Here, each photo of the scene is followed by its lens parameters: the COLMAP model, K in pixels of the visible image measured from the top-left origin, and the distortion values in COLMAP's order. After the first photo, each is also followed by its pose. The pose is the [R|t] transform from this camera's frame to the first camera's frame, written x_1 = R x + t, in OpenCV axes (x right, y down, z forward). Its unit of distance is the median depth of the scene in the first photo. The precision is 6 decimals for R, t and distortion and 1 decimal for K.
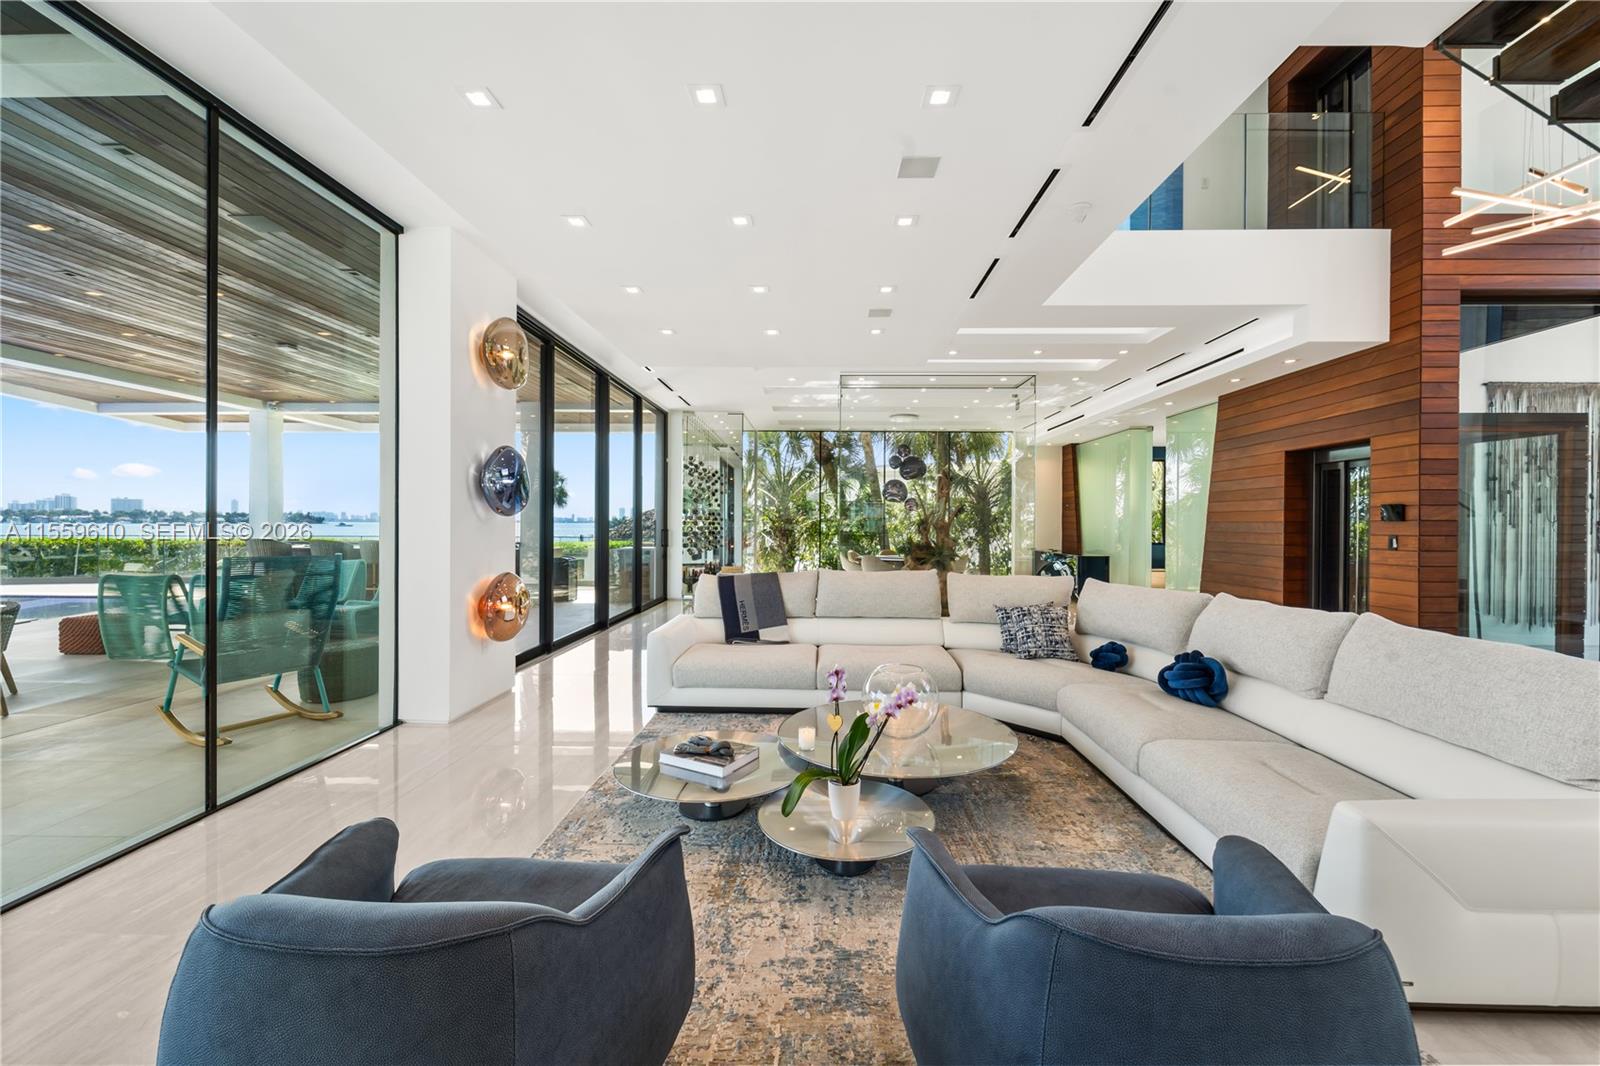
lens RADIAL K [[644.8, 0, 800.0], [0, 644.8, 533.0], [0, 0, 1]] dist [0.000554, 0.000000]
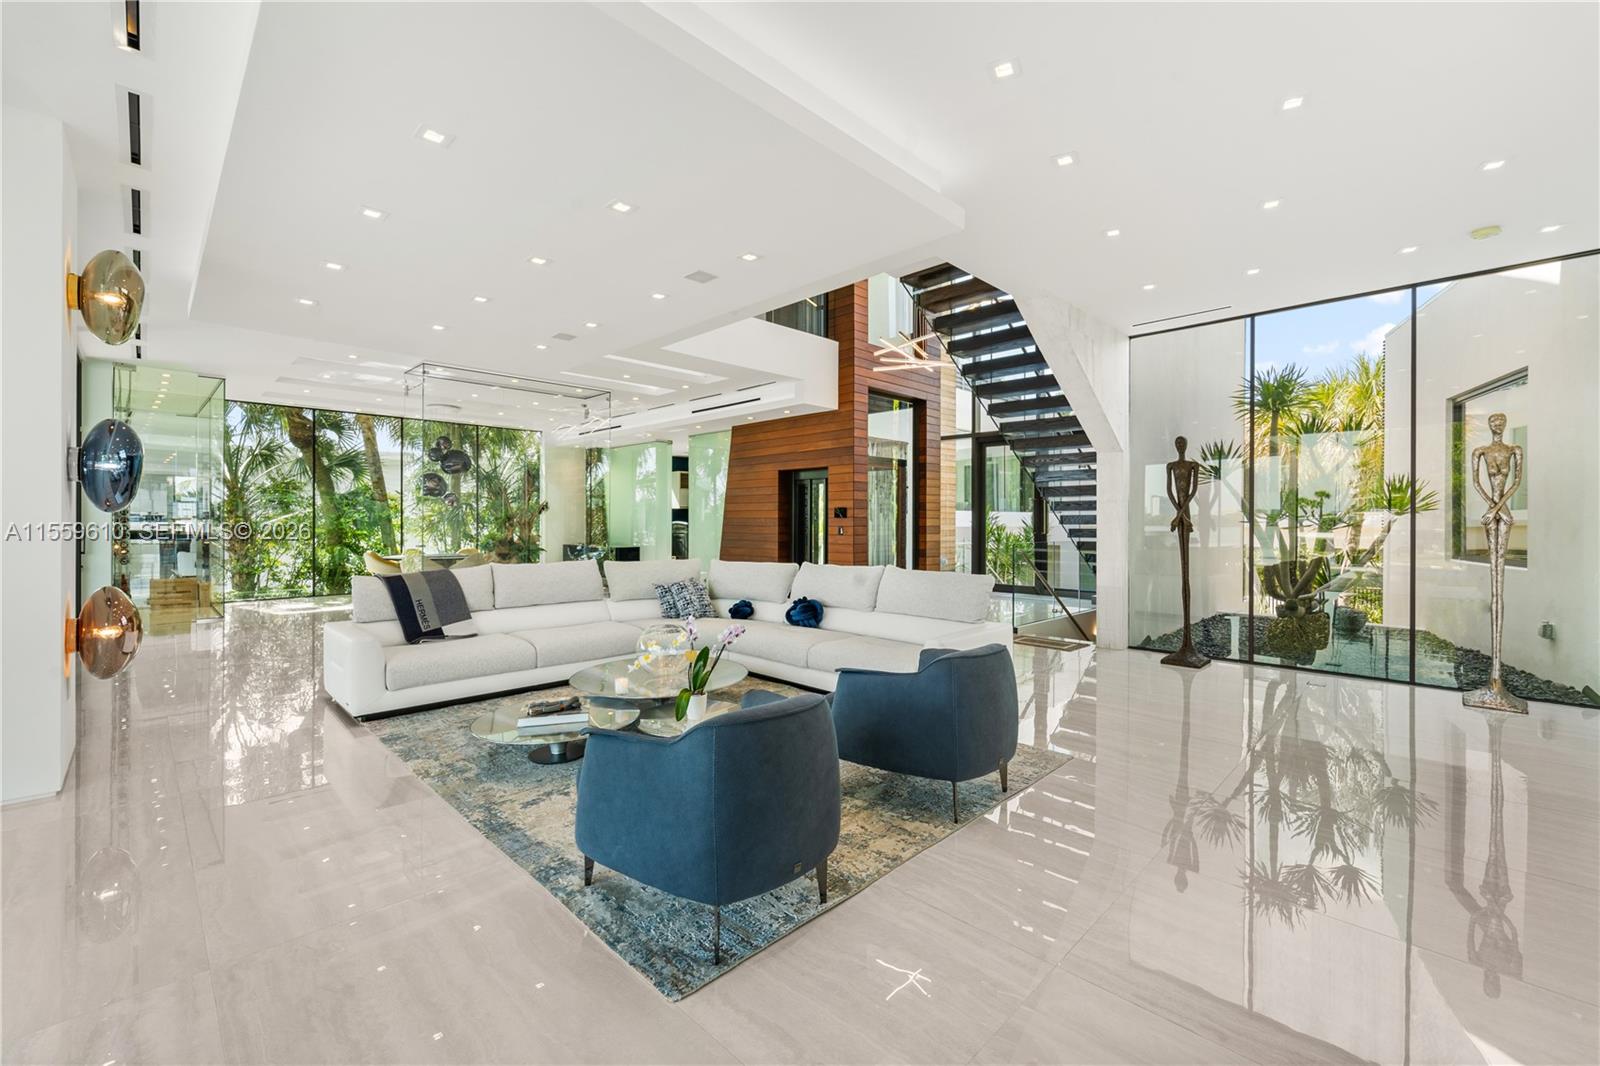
lens RADIAL K [[664.1, 0, 800.0], [0, 664.1, 533.0], [0, 0, 1]] dist [-0.000973, -0.000073]
pose [[0.687058, -0.017258, 0.726397, -0.398415], [0.012804, 0.999850, 0.011645, -0.000146], [-0.726489, 0.001300, 0.687177, -0.102707]]
